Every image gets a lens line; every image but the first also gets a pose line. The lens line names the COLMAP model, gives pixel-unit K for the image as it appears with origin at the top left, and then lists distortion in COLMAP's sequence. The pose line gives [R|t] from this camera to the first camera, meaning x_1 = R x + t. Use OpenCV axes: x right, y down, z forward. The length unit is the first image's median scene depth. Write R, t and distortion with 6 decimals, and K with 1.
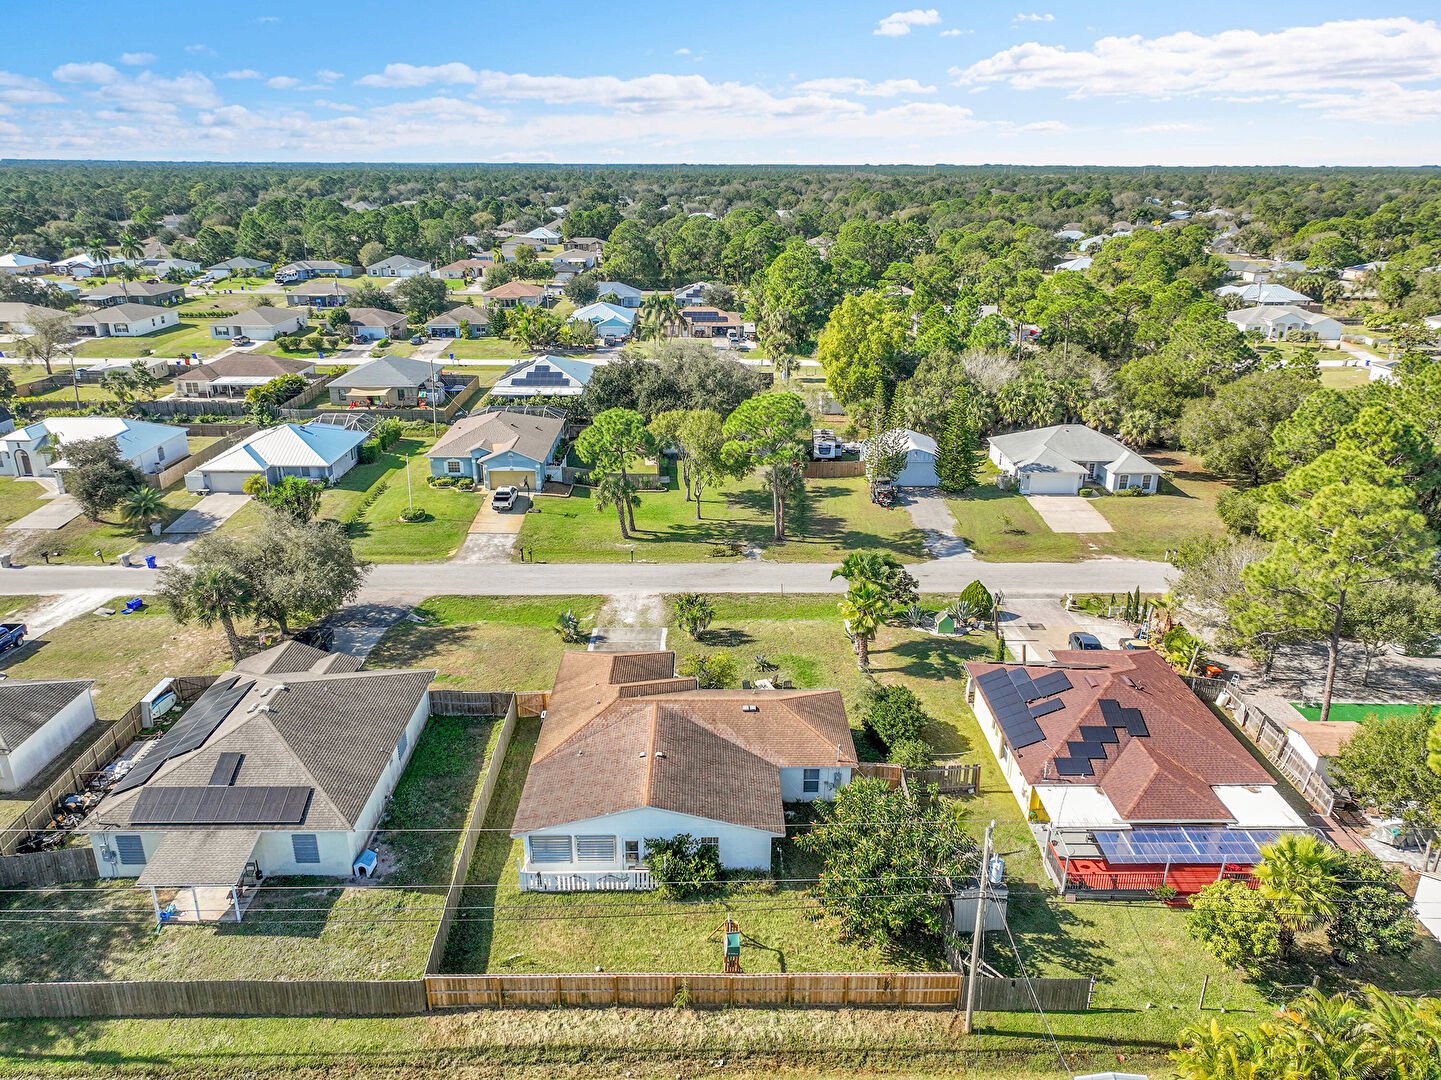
lens RADIAL K [[1011.1, 0, 722.6], [0, 1011.1, 536.2], [0, 0, 1]] dist [0.003019, 0.008819]
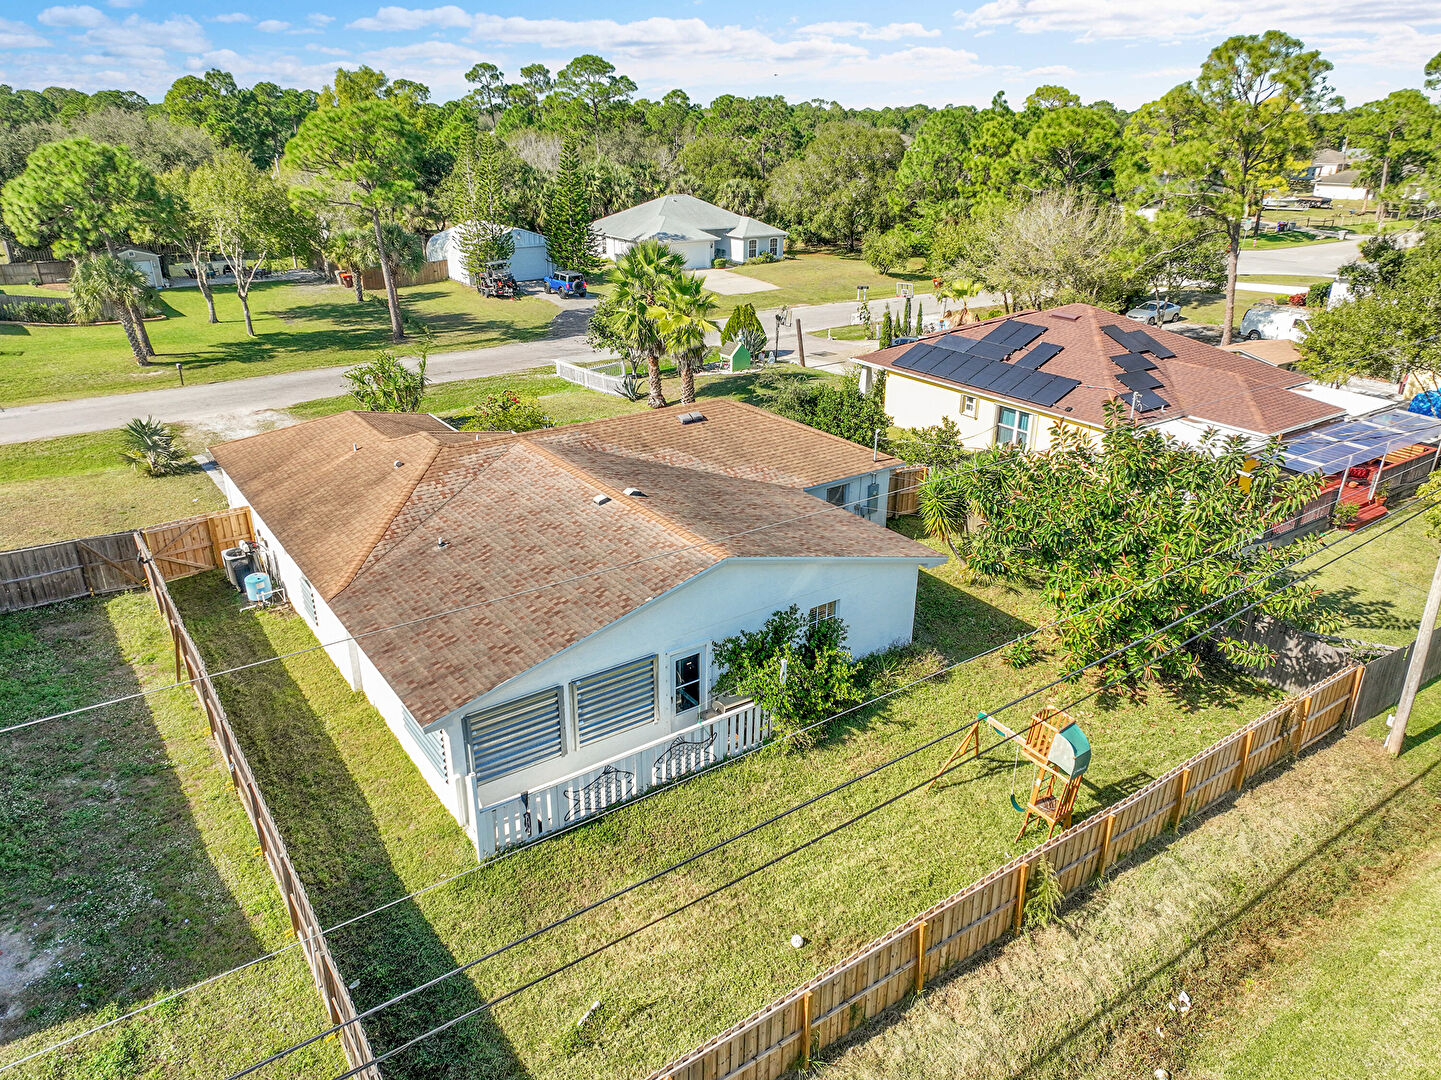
lens RADIAL K [[1004.3, 0, 720.5], [0, 1004.3, 540.0], [0, 0, 1]] dist [0.006622, 0.004952]
pose [[0.825399, -0.219522, 0.520122, -0.239410], [0.193108, 0.975514, 0.105274, 0.172216], [-0.530496, 0.013547, 0.847579, 0.514713]]
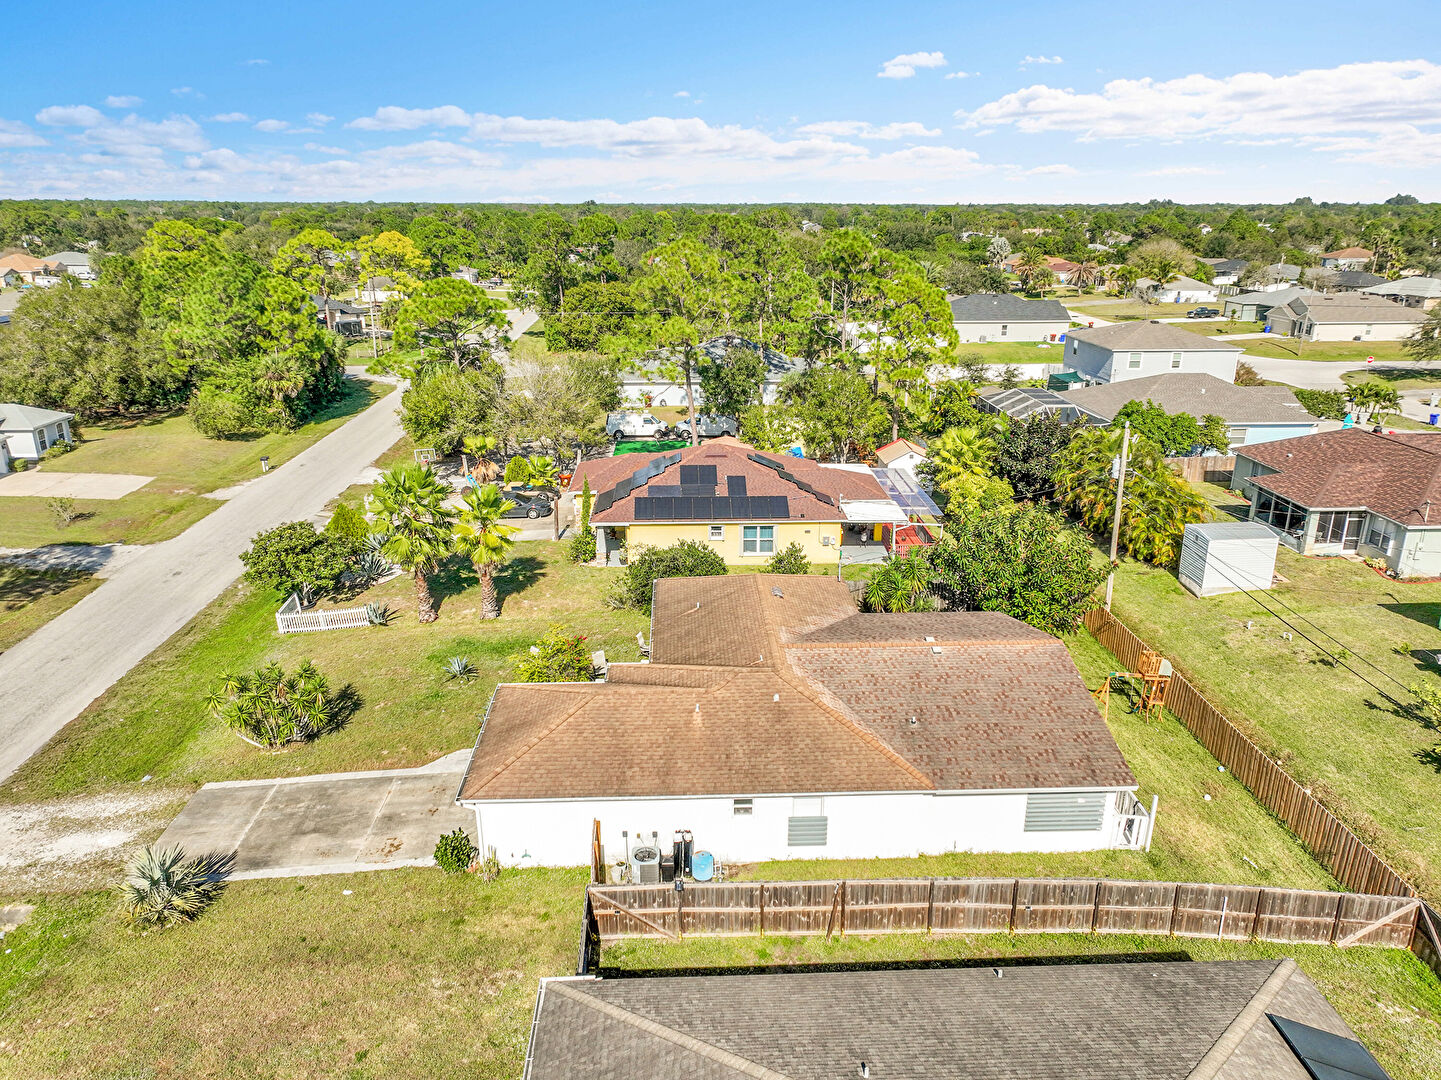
lens RADIAL K [[1020.6, 0, 720.5], [0, 1020.6, 540.0], [0, 0, 1]] dist [-0.001102, 0.011500]
pose [[-0.029929, -0.319947, 0.946963, -0.596951], [0.343118, 0.886531, 0.310374, -0.088999], [-0.938815, 0.334209, 0.083247, 0.919949]]
